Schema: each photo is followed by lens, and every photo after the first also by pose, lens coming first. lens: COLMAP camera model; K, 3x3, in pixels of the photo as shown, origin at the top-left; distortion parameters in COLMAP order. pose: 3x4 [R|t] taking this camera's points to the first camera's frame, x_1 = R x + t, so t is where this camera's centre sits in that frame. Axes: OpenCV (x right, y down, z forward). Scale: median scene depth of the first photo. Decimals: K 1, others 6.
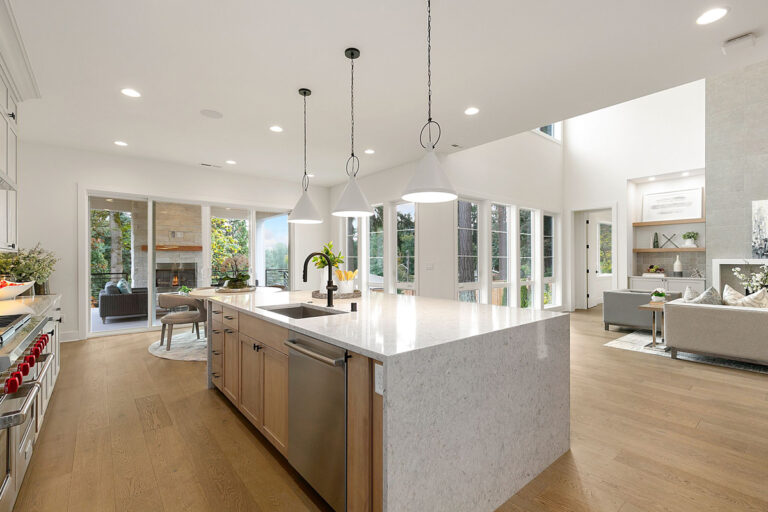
lens RADIAL K [[345.0, 0, 381.5], [0, 345.0, 256.9], [0, 0, 1]] dist [0.005243, 0.000653]
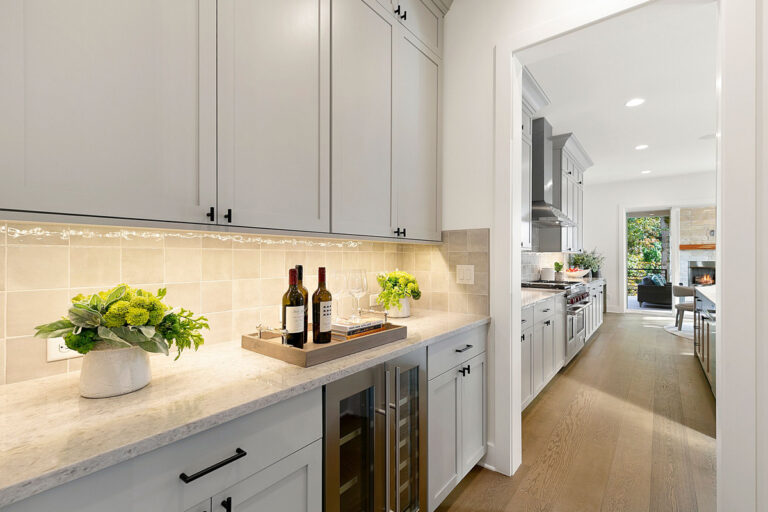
lens RADIAL K [[345.0, 0, 383.6], [0, 345.0, 256.0], [0, 0, 1]] dist [0.005243, 0.000653]
pose [[0.207782, 0.002480, -0.978172, 0.317620], [0.000119, 0.999997, 0.002560, -0.001472], [0.978175, -0.000649, 0.207781, -0.251755]]
